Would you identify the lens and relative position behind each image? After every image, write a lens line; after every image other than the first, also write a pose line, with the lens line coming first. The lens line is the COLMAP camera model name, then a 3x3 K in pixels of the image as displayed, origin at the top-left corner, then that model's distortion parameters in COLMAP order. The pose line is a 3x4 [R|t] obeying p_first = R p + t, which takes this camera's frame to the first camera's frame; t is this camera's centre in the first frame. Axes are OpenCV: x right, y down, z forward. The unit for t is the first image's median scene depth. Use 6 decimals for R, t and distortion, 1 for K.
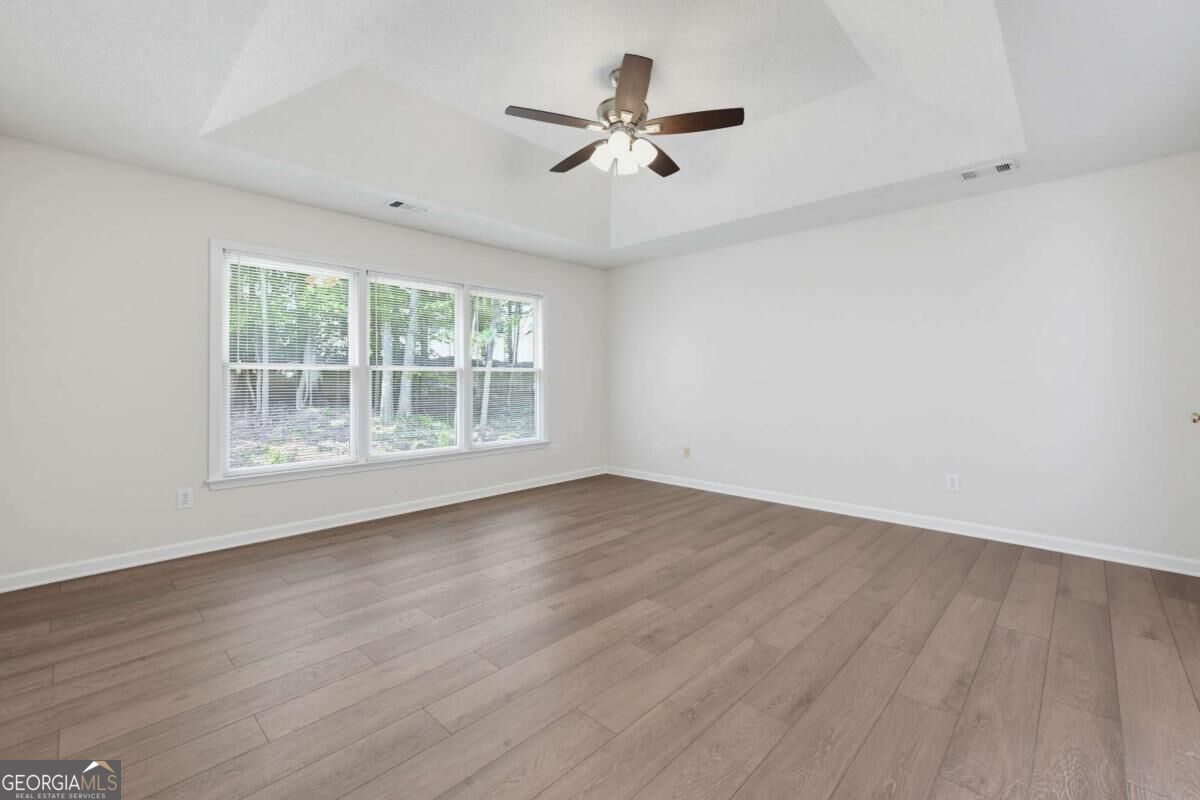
lens RADIAL K [[503.7, 0, 599.5], [0, 503.7, 381.2], [0, 0, 1]] dist [0.002673, 0.000305]
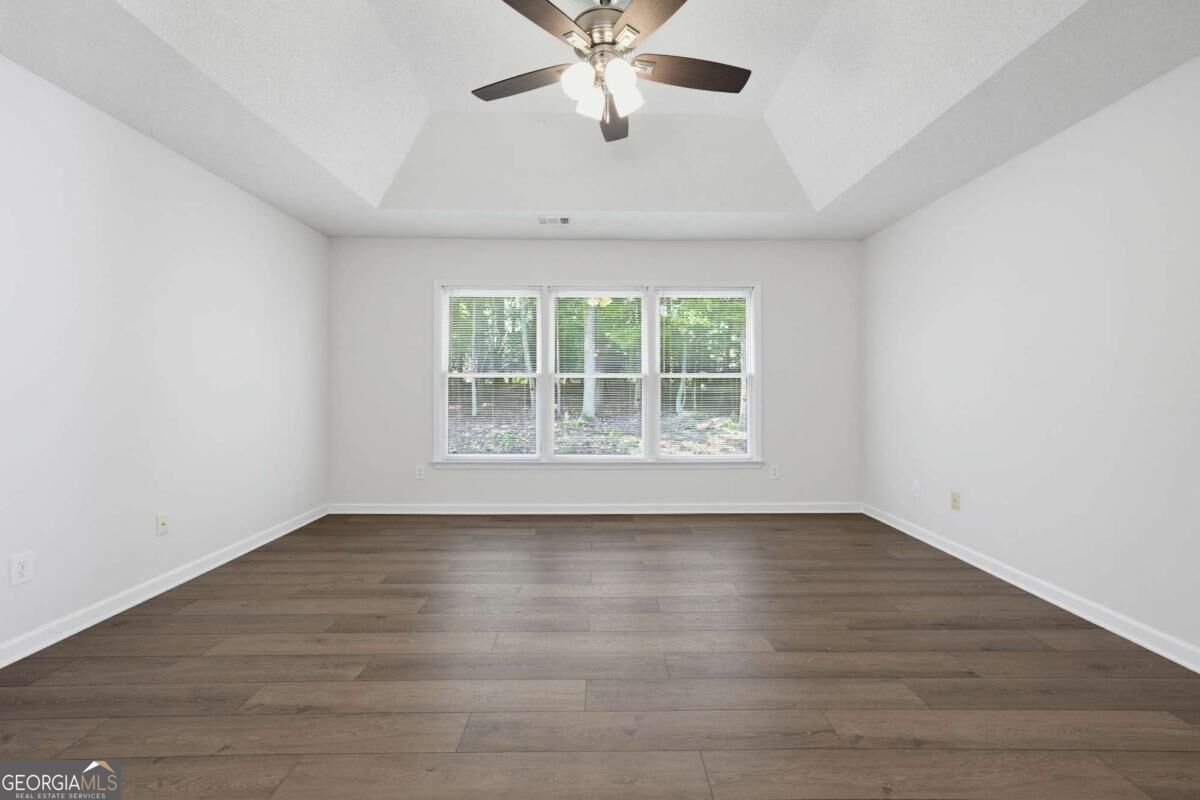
lens RADIAL K [[494.4, 0, 629.6], [0, 494.4, 400.2], [0, 0, 1]] dist [-0.010969, 0.000276]
pose [[0.713513, 0.022645, -0.700276, 0.468587], [-0.007647, 0.999670, 0.024535, -0.000035], [0.700601, -0.012151, 0.713450, 0.395037]]
